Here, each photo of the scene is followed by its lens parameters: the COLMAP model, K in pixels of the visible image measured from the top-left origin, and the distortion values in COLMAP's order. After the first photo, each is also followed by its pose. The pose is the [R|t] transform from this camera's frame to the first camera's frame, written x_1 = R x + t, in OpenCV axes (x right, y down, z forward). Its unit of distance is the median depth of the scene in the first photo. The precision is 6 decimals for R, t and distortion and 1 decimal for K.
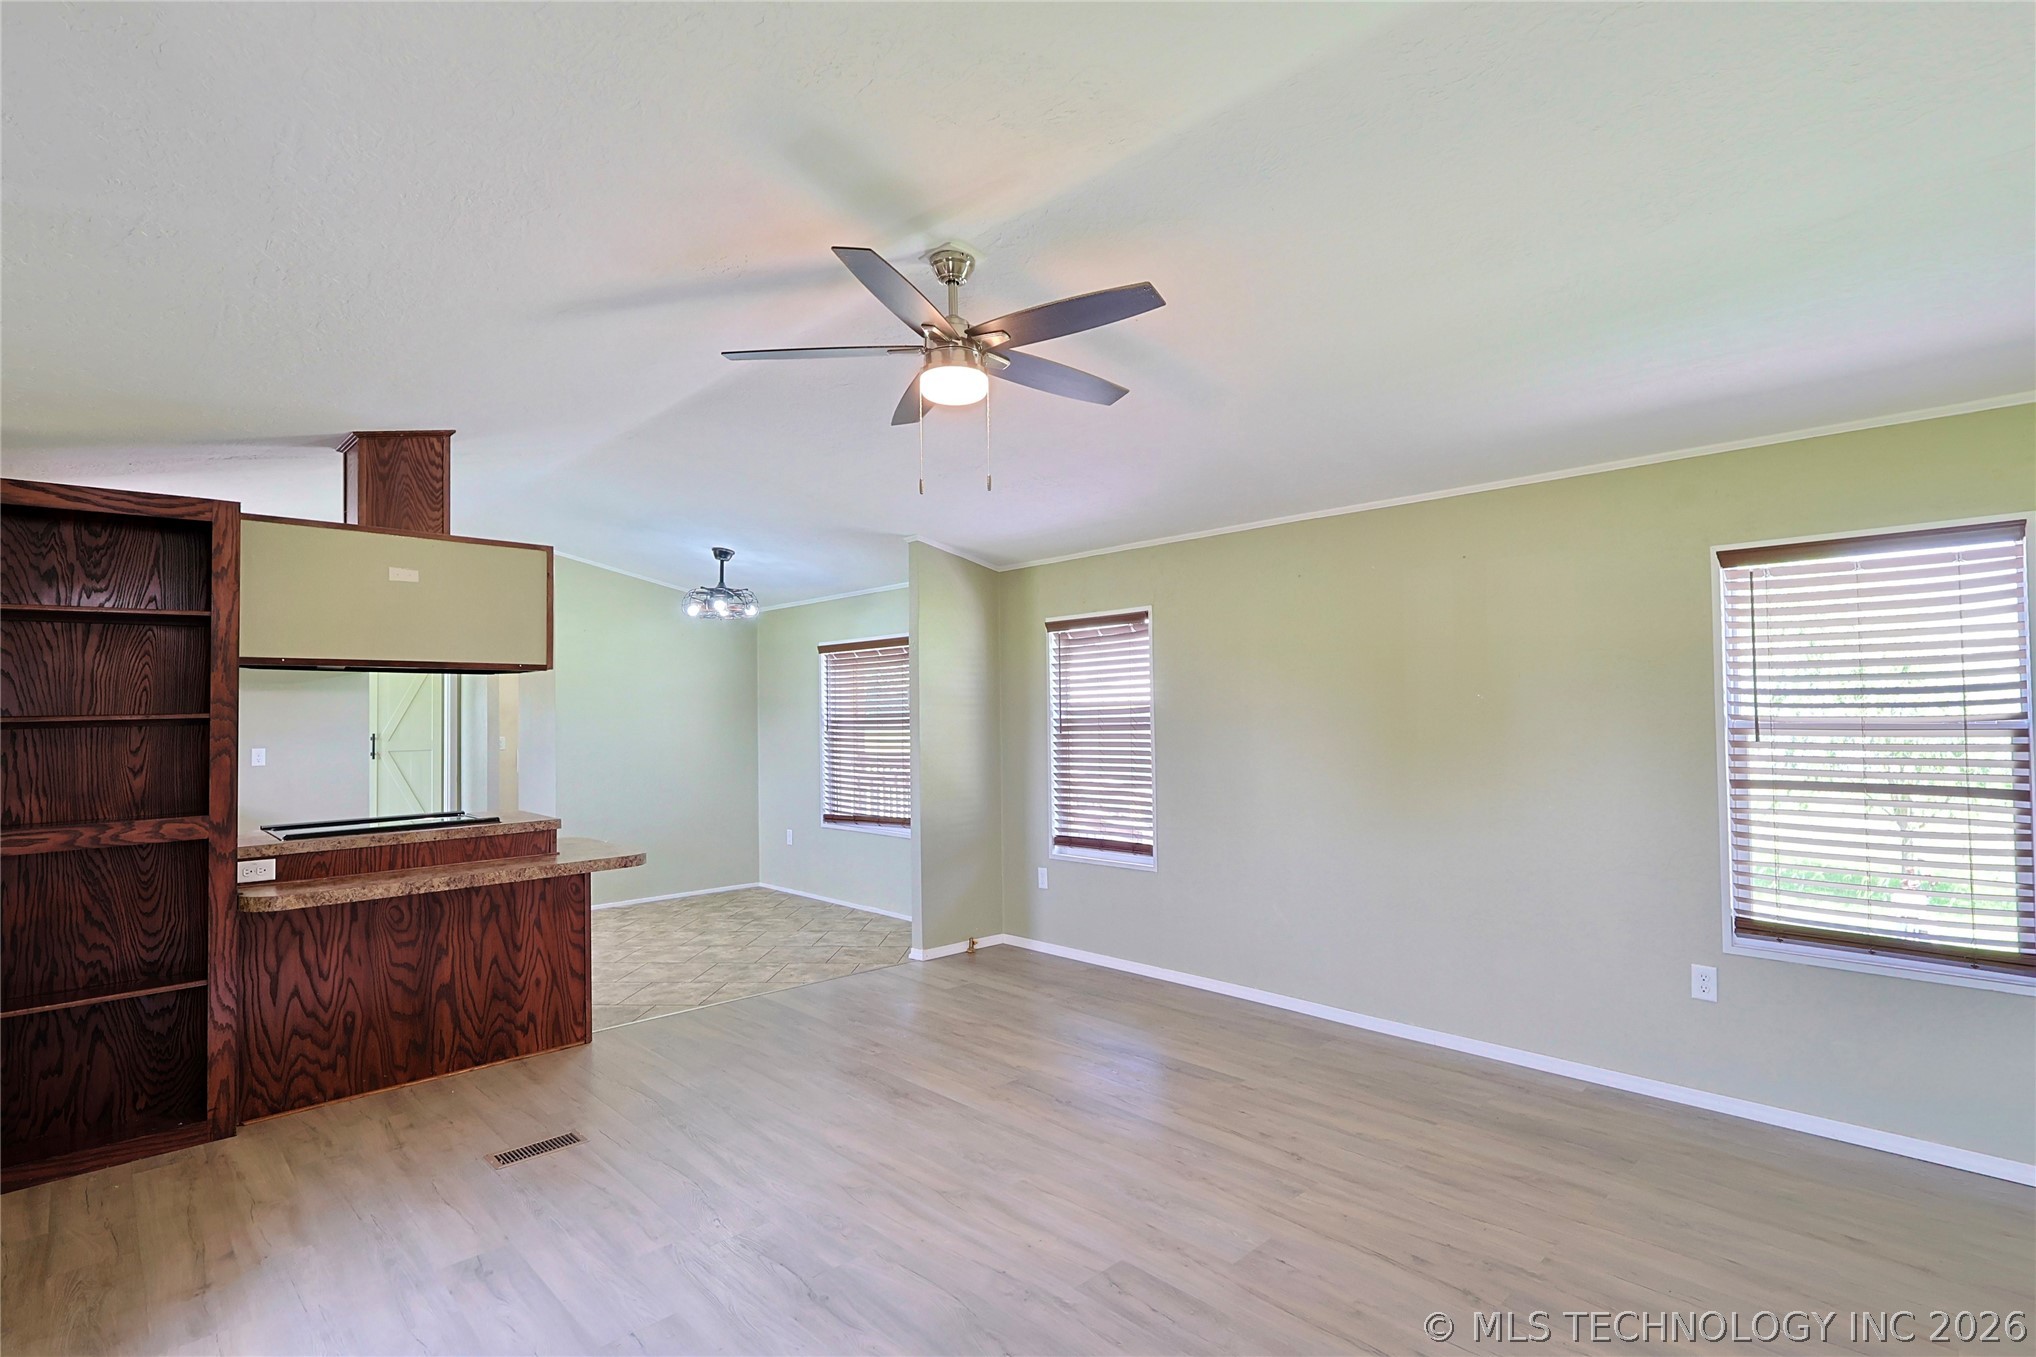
lens RADIAL K [[993.6, 0, 1015.4], [0, 993.6, 683.8], [0, 0, 1]] dist [0.000979, 0.001087]
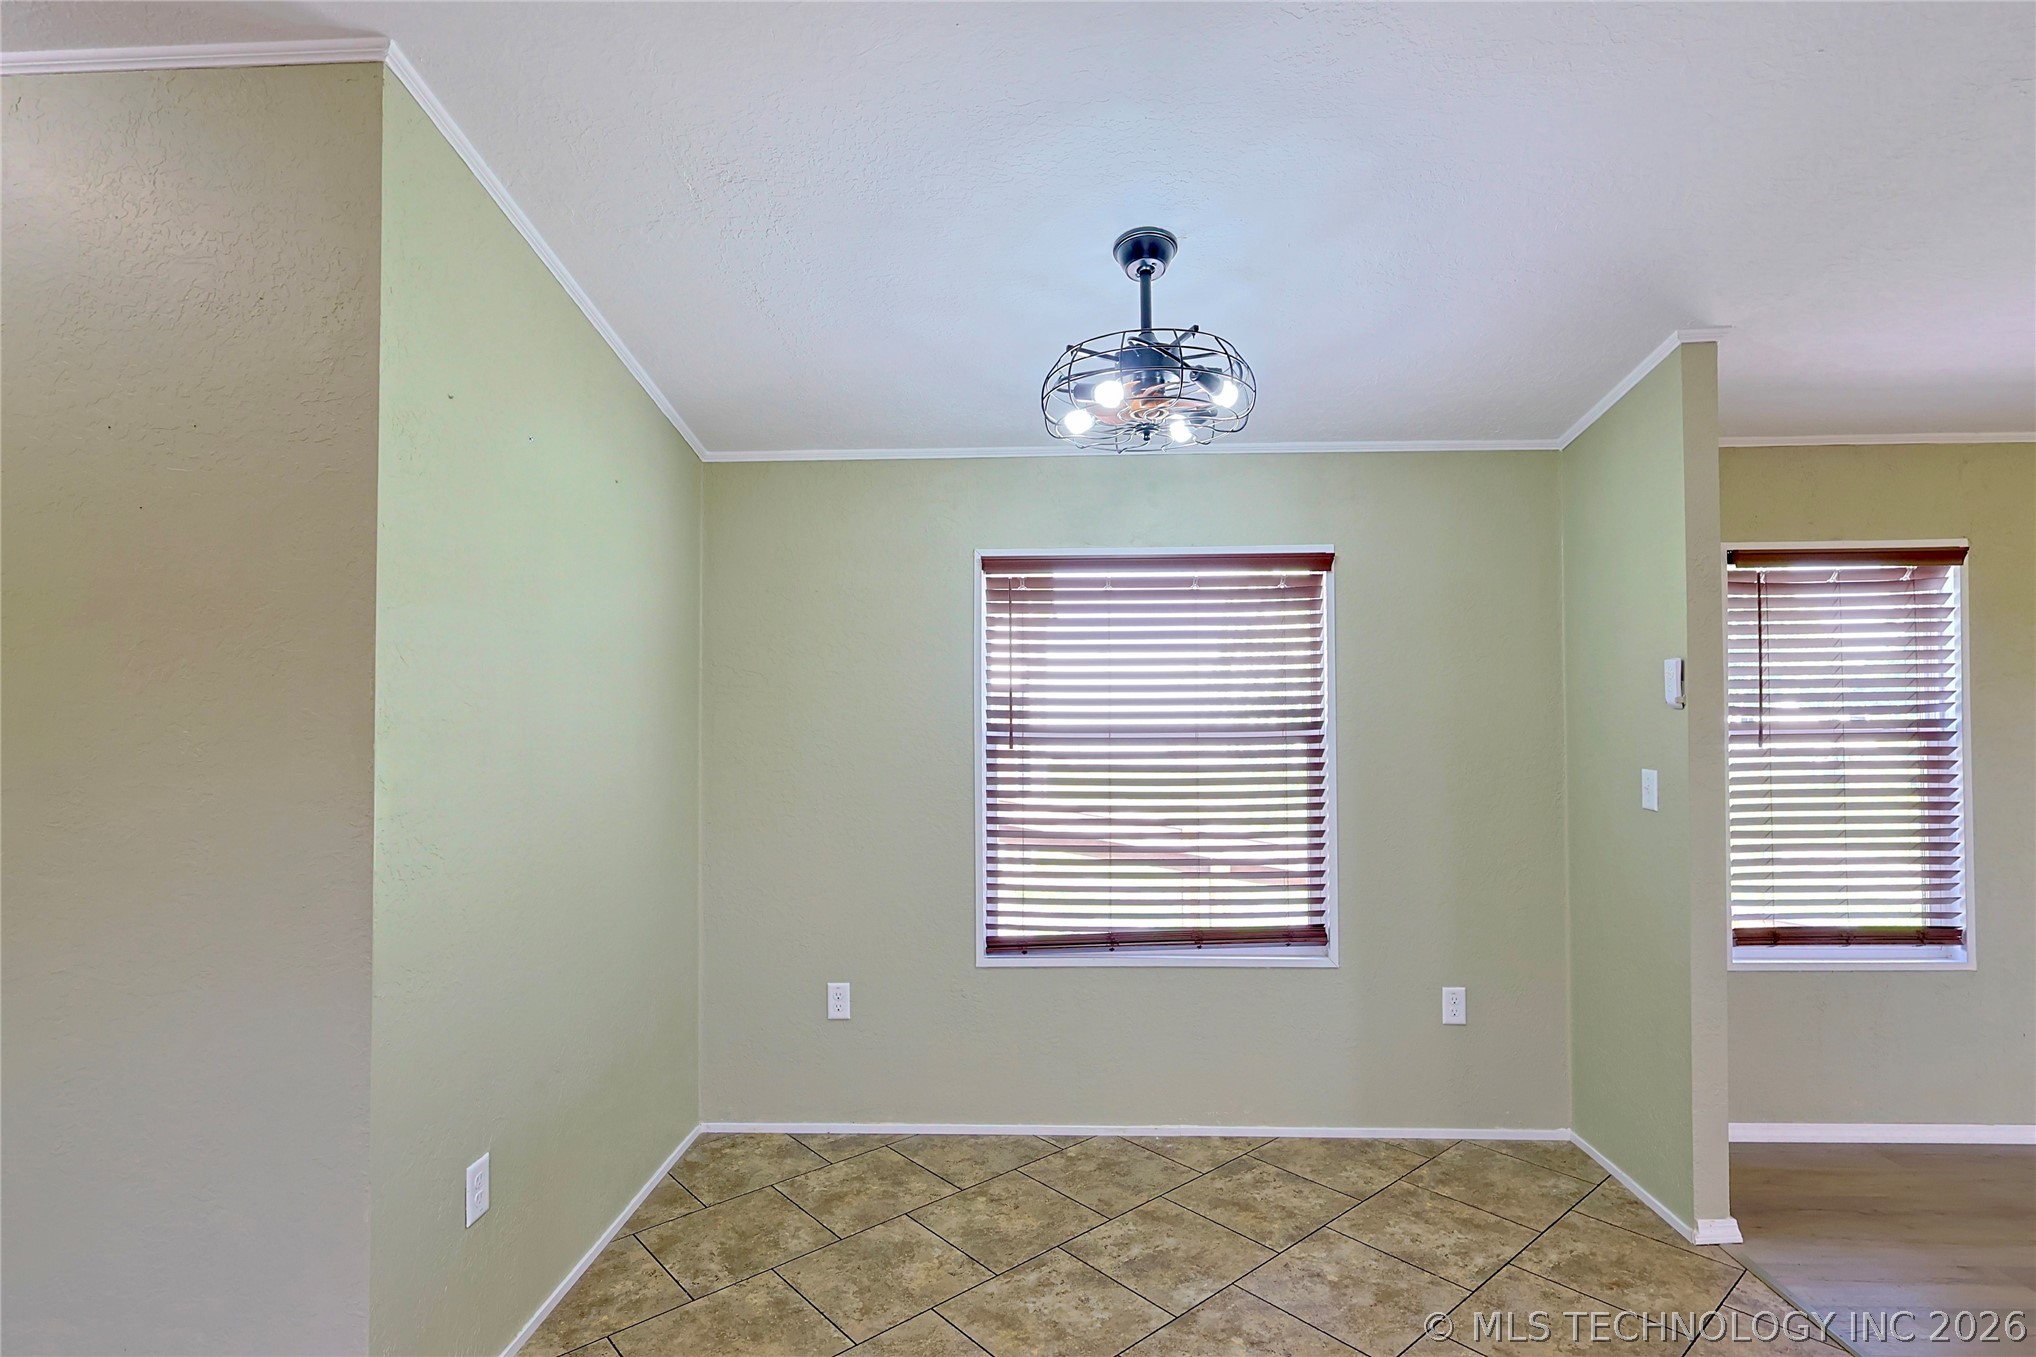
lens RADIAL K [[993.6, 0, 1015.4], [0, 993.6, 683.8], [0, 0, 1]] dist [0.000979, 0.001087]
pose [[0.708602, 0.034637, 0.704758, -0.986676], [-0.025443, 0.999399, -0.023536, 0.056606], [-0.705150, -0.001253, 0.709057, 1.342679]]
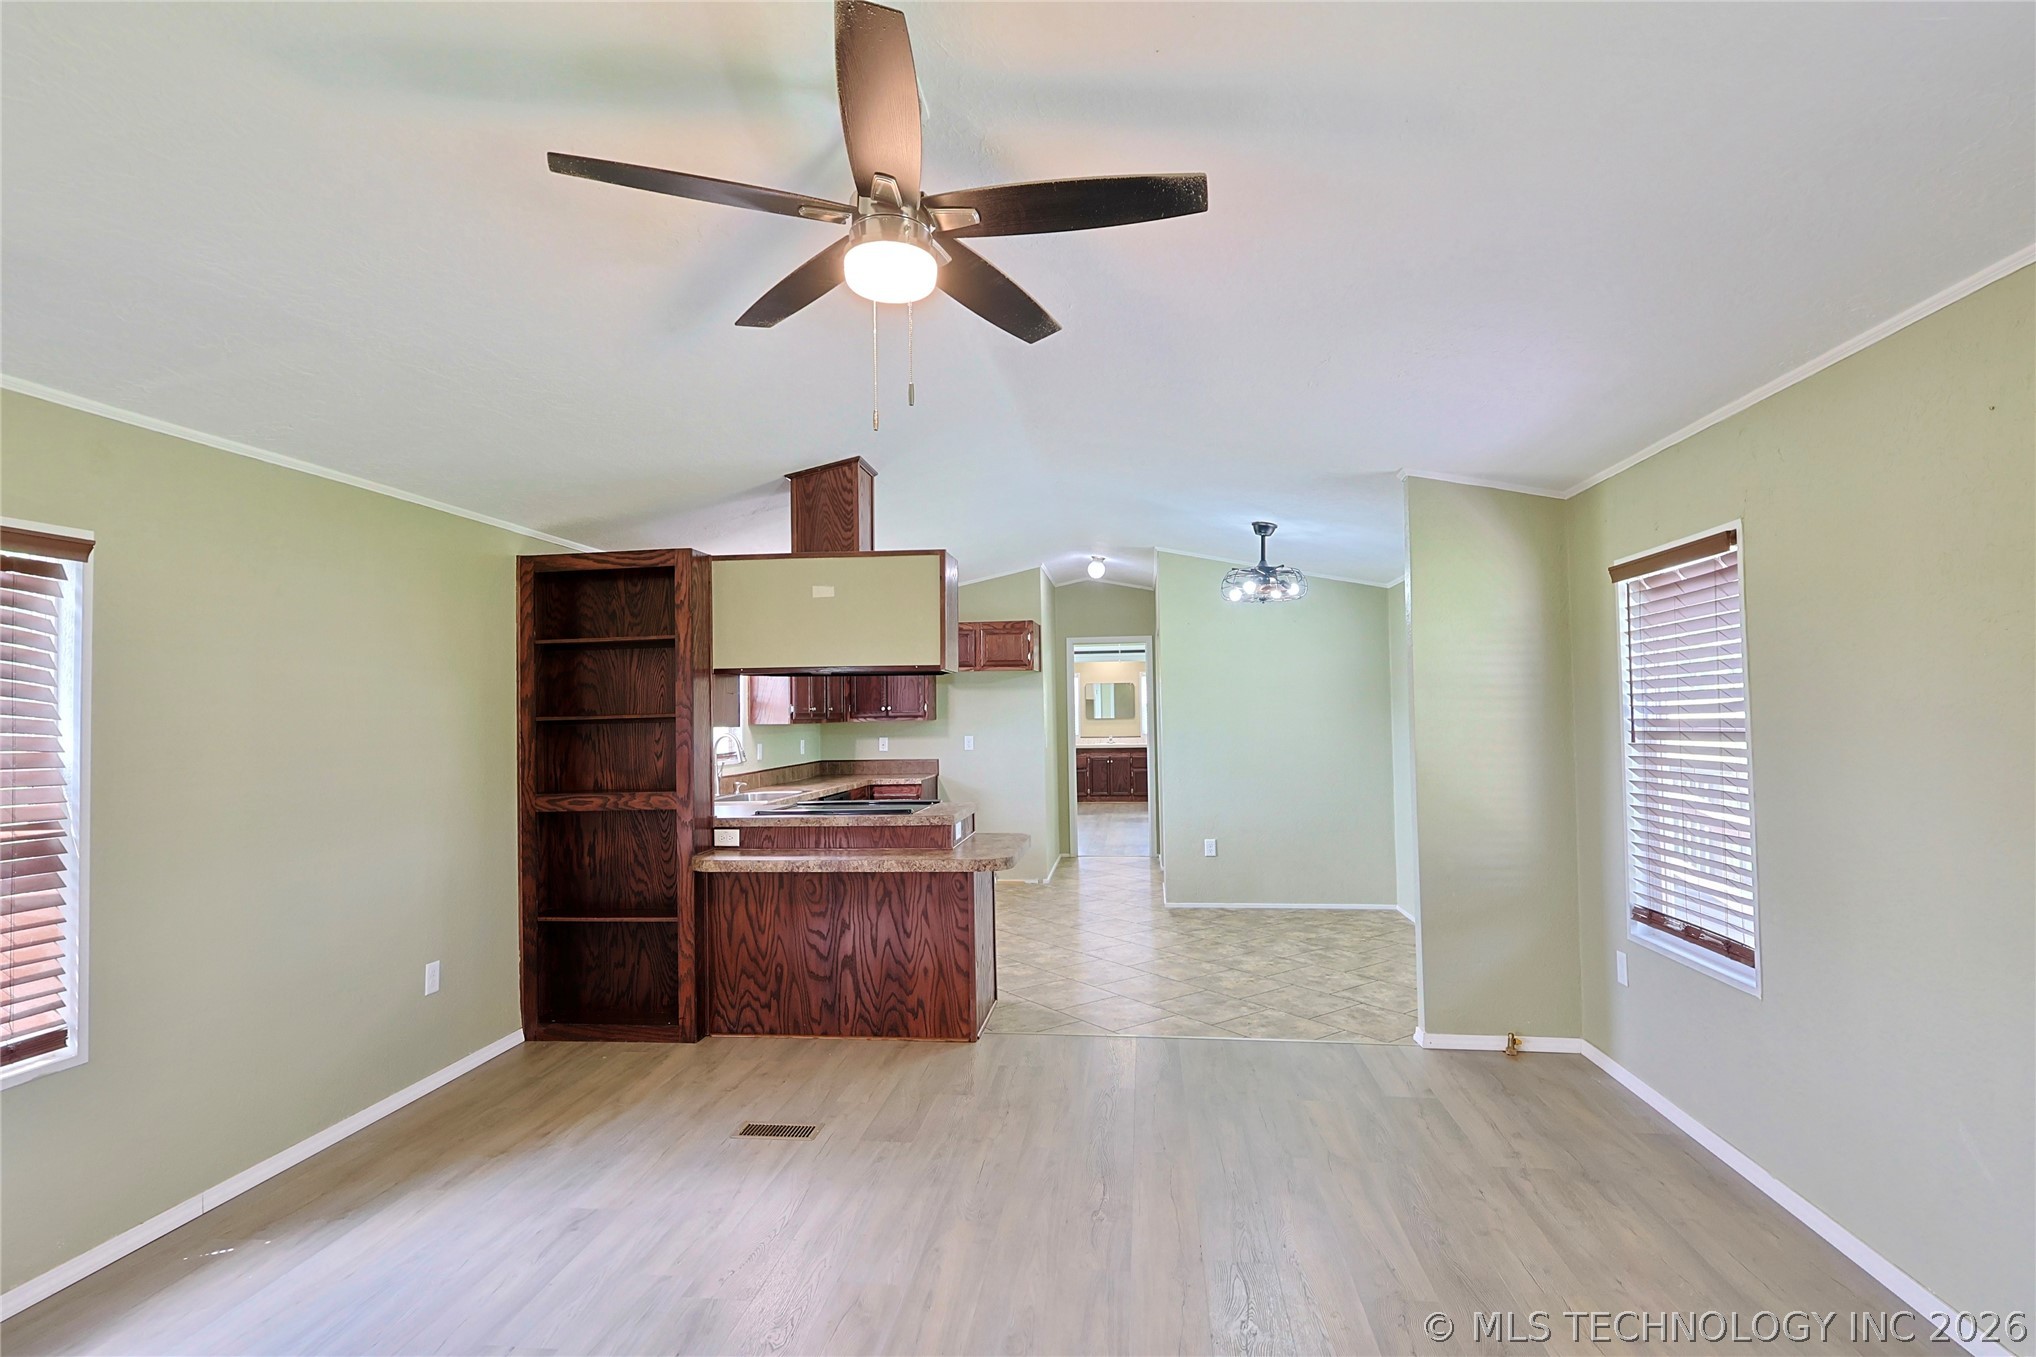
lens RADIAL K [[993.6, 0, 1015.4], [0, 993.6, 683.8], [0, 0, 1]] dist [0.000979, 0.001087]
pose [[0.638029, -0.018318, -0.769795, 0.417503], [0.027726, 0.999615, -0.000807, 0.003884], [0.769513, -0.020828, 0.638291, 0.450788]]
